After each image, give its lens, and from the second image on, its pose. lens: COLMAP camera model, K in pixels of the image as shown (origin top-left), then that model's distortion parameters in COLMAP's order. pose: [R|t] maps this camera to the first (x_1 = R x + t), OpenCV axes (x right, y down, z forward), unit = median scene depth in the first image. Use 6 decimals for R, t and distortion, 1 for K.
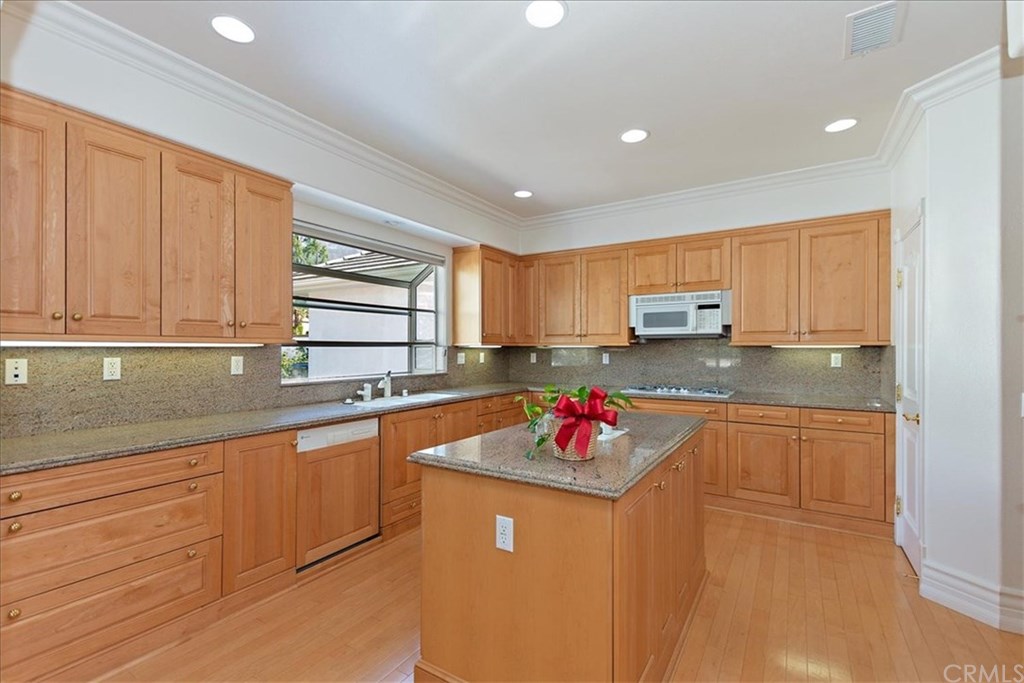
lens RADIAL K [[449.7, 0, 517.8], [0, 449.7, 347.4], [0, 0, 1]] dist [0.001397, -0.000717]
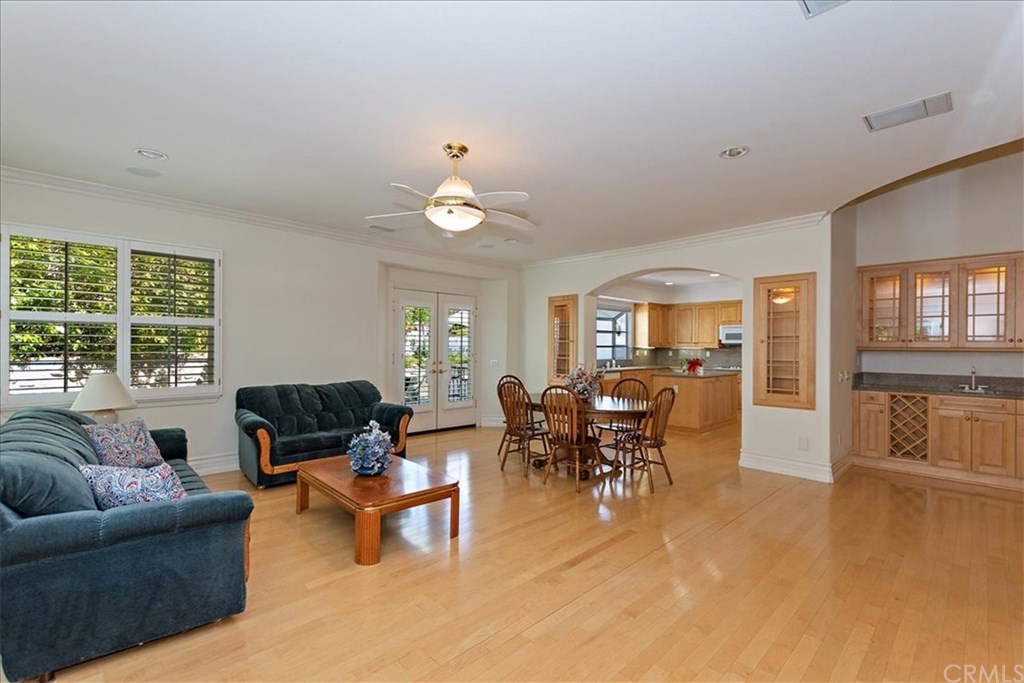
lens RADIAL K [[449.7, 0, 508.0], [0, 449.7, 347.6], [0, 0, 1]] dist [0.001397, -0.000717]
pose [[0.965395, 0.007606, -0.260680, -0.165313], [-0.006744, 0.999968, 0.004201, -0.007542], [0.260704, -0.002298, 0.965416, -1.323444]]
